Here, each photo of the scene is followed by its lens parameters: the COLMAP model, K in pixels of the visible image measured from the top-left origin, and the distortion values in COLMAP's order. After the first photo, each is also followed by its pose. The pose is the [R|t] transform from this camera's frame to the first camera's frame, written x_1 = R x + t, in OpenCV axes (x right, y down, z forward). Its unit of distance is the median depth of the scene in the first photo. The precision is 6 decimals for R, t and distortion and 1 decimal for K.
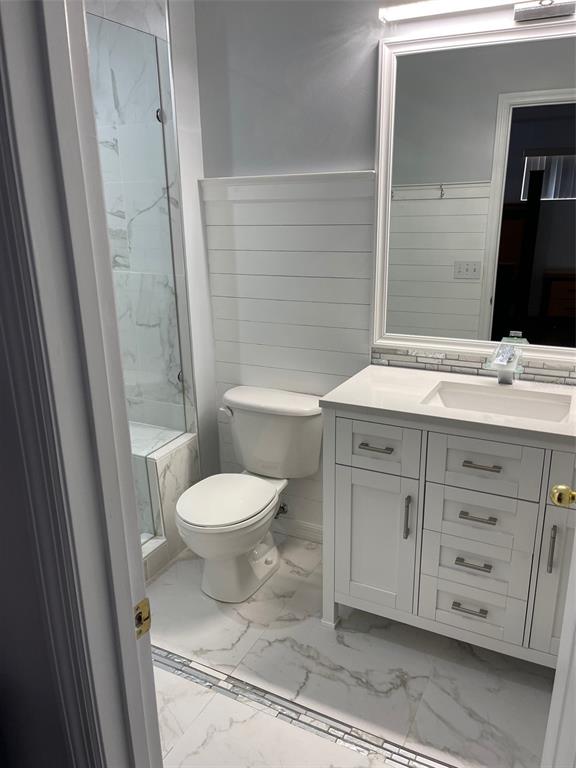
lens RADIAL K [[589.8, 0, 288.9], [0, 589.8, 385.7], [0, 0, 1]] dist [0.037107, -0.031572]
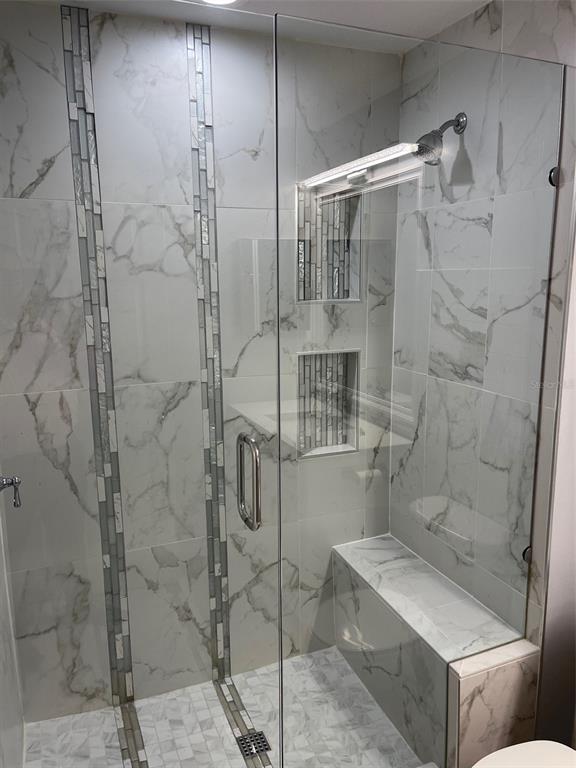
lens RADIAL K [[589.8, 0, 288.5], [0, 589.8, 383.4], [0, 0, 1]] dist [0.037107, -0.031572]
pose [[0.763783, 0.127509, -0.632754, 0.008356], [-0.196008, 0.979820, -0.039148, -0.126346], [0.614993, 0.153926, 0.773363, 0.297510]]
